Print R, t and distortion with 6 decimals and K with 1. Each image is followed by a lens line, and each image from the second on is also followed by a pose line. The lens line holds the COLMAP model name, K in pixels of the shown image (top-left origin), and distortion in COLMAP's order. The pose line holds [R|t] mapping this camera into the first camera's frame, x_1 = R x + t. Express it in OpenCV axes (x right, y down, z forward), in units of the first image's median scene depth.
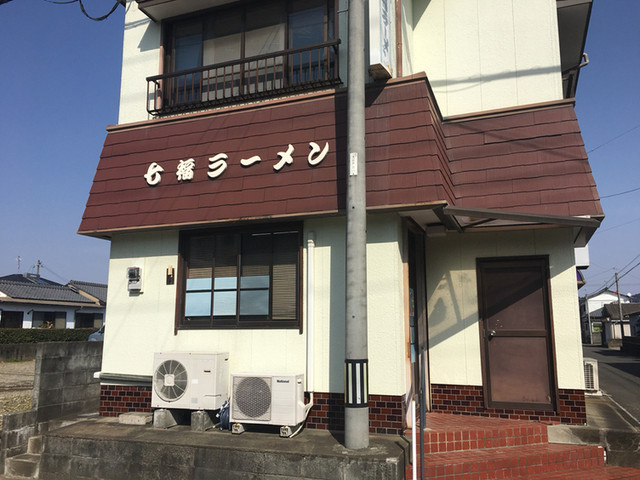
lens RADIAL K [[551.2, 0, 320.0], [0, 551.2, 240.0], [0, 0, 1]] dist [0.007866, 0.003850]
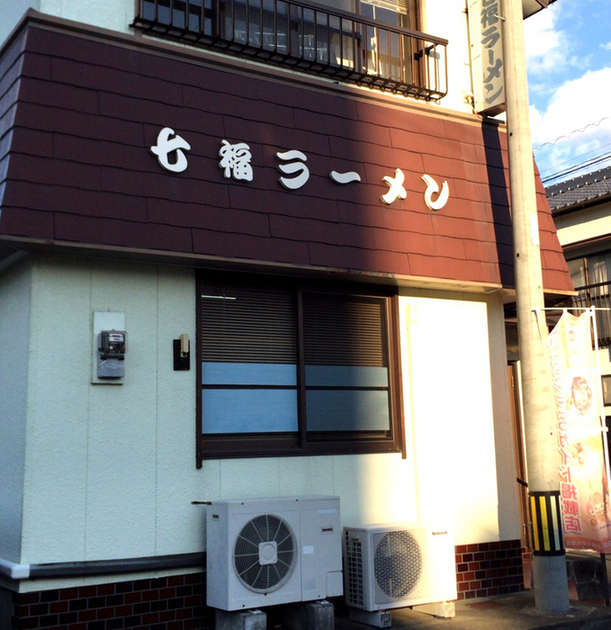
lens RADIAL K [[924.2, 0, 305.5], [0, 924.2, 257.4], [0, 0, 1]] dist [0.001306, -0.065491]
pose [[0.596290, 0.151492, 0.788345, -0.938852], [-0.109320, 0.988208, -0.107211, 0.058598], [-0.795291, -0.022253, 0.605820, 0.406719]]
